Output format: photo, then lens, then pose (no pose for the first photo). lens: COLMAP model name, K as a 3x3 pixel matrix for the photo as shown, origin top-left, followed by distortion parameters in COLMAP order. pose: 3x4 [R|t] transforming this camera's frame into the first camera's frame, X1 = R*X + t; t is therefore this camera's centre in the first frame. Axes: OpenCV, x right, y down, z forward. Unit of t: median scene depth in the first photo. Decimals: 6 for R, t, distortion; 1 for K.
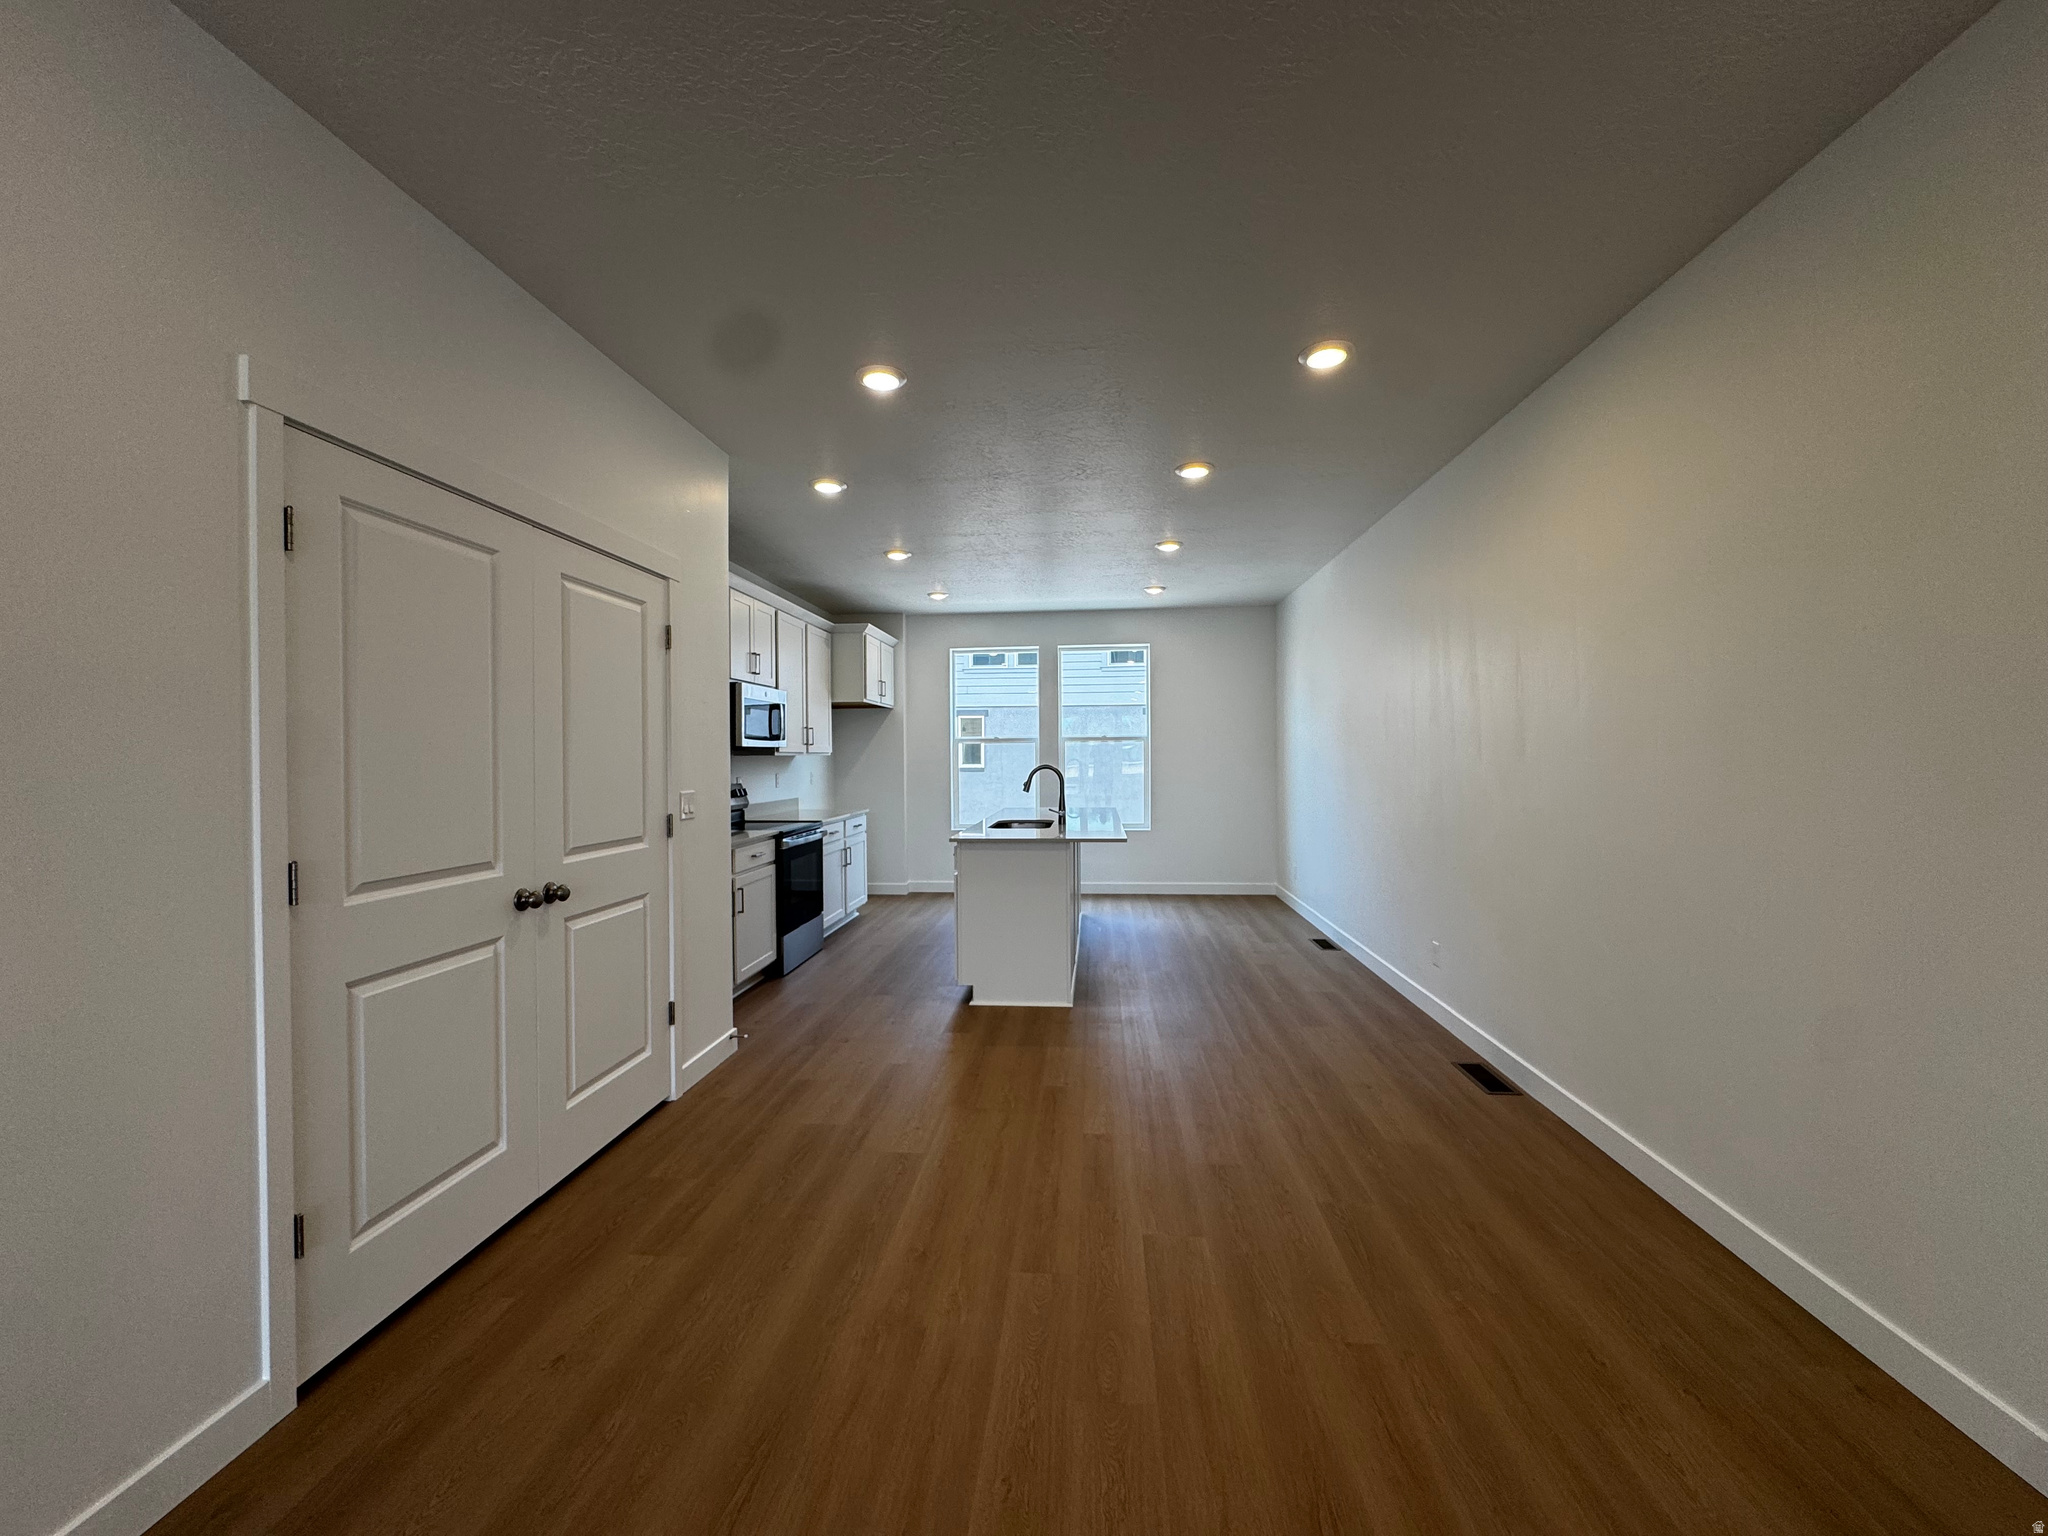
lens RADIAL K [[839.8, 0, 1024.0], [0, 839.8, 768.0], [0, 0, 1]] dist [0.019233, -0.000019]
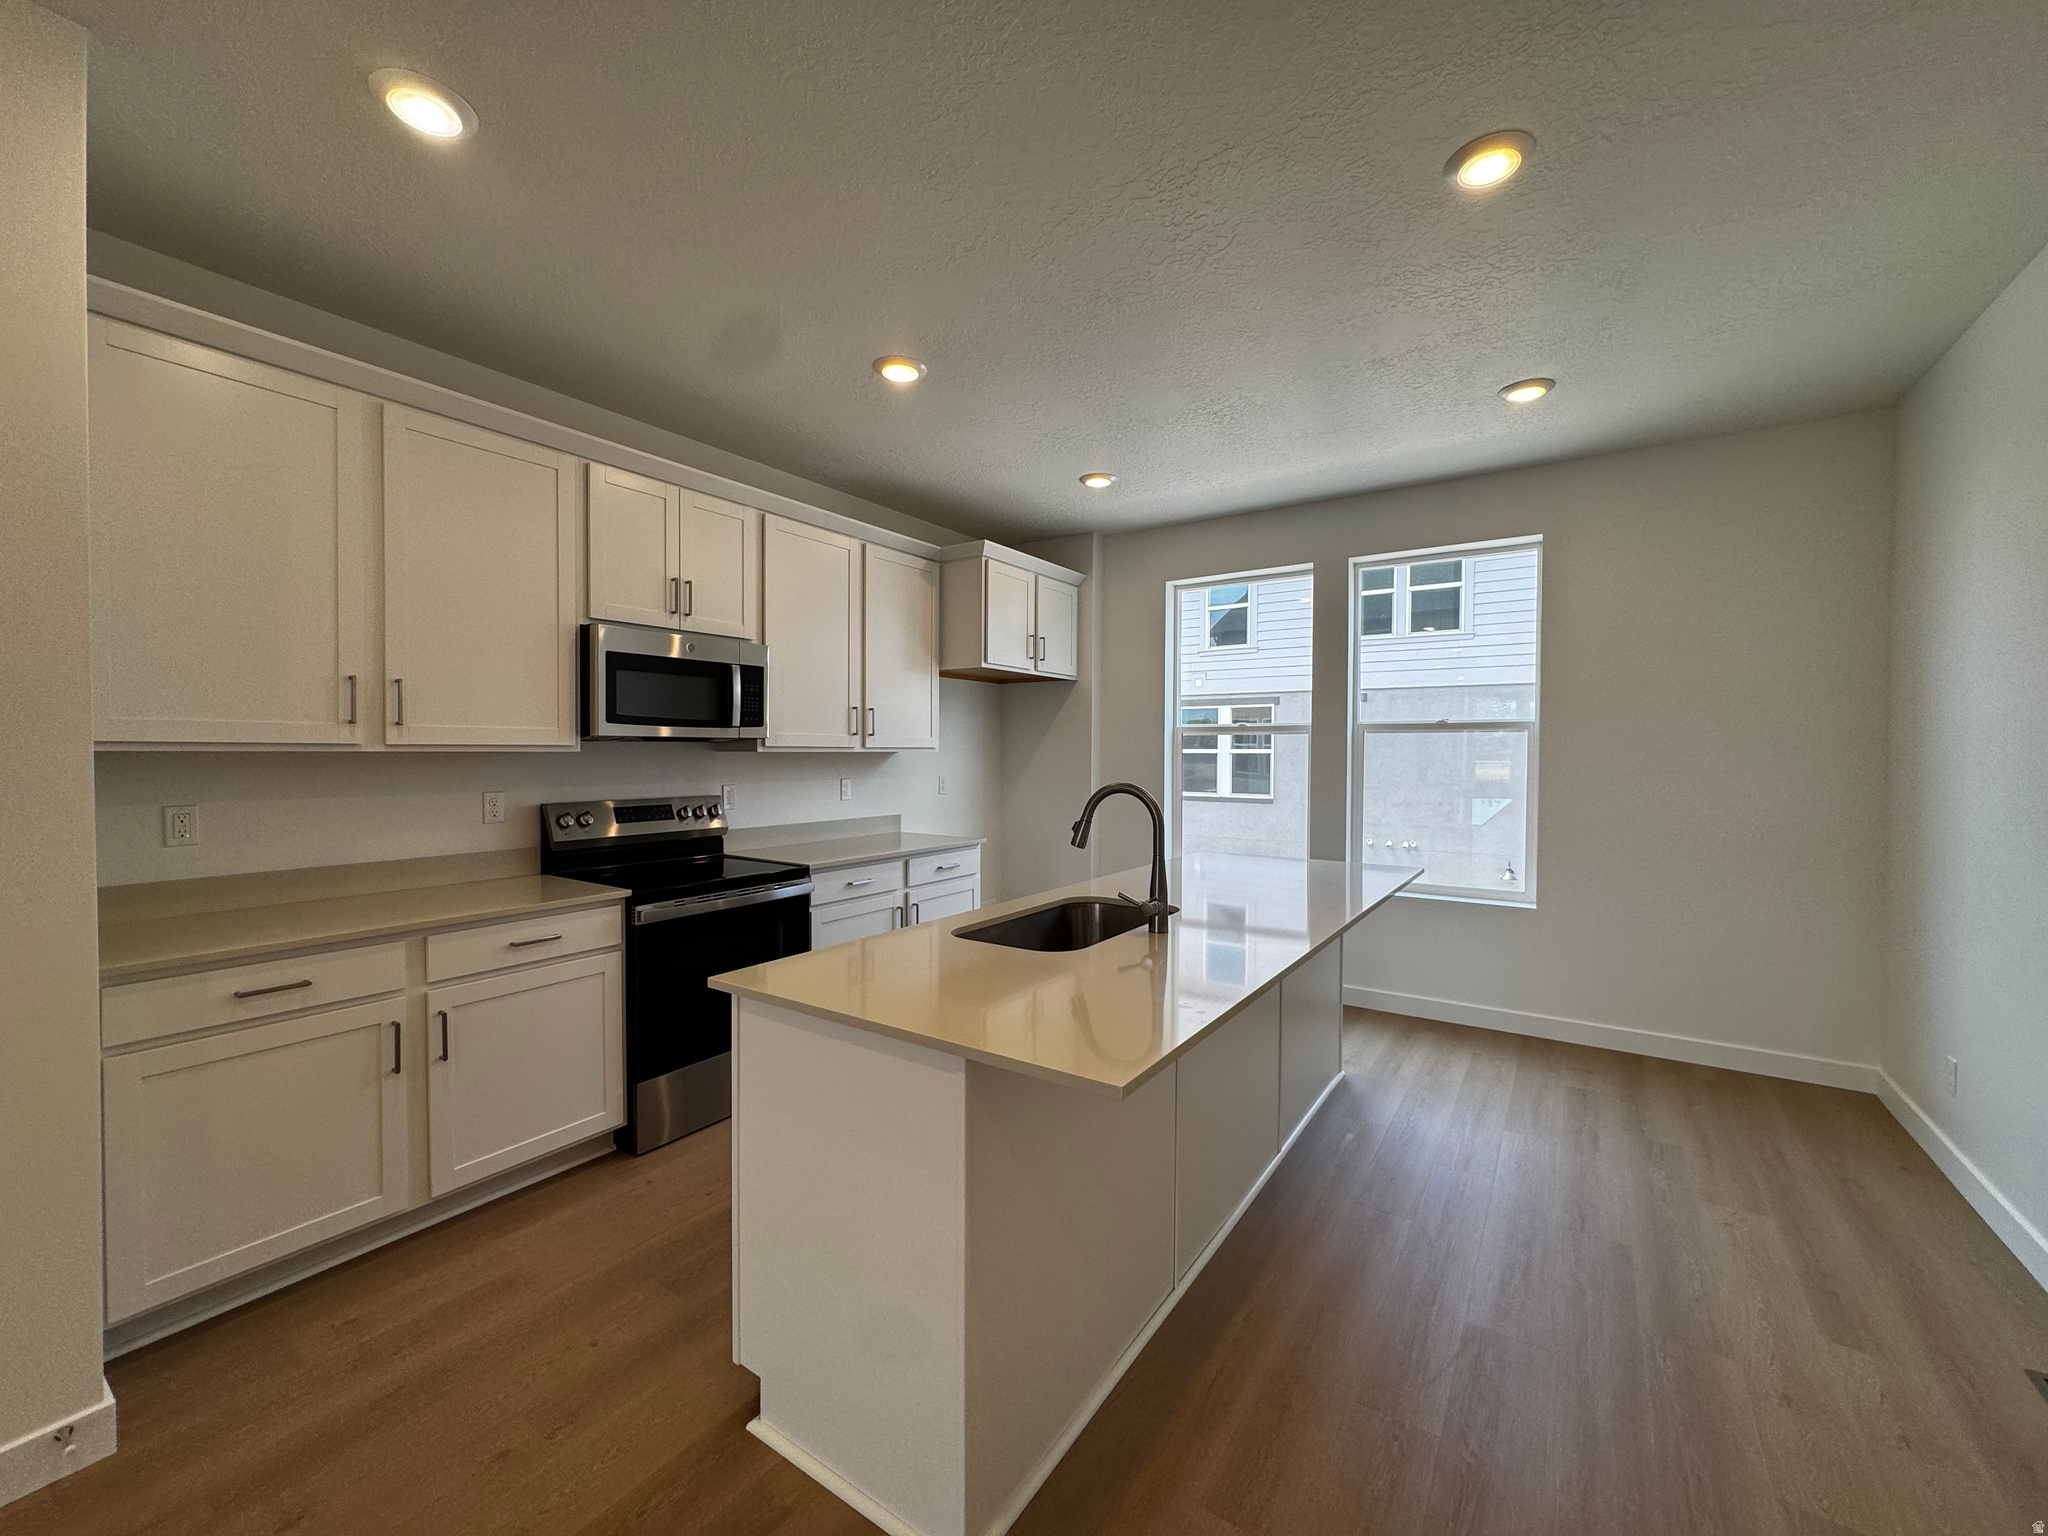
lens RADIAL K [[839.8, 0, 1024.0], [0, 839.8, 768.0], [0, 0, 1]] dist [0.019233, -0.000019]
pose [[0.877334, 0.023745, -0.479293, 0.138501], [-0.020598, 0.999718, 0.011824, -0.011698], [0.479438, -0.000501, 0.877575, 0.464554]]
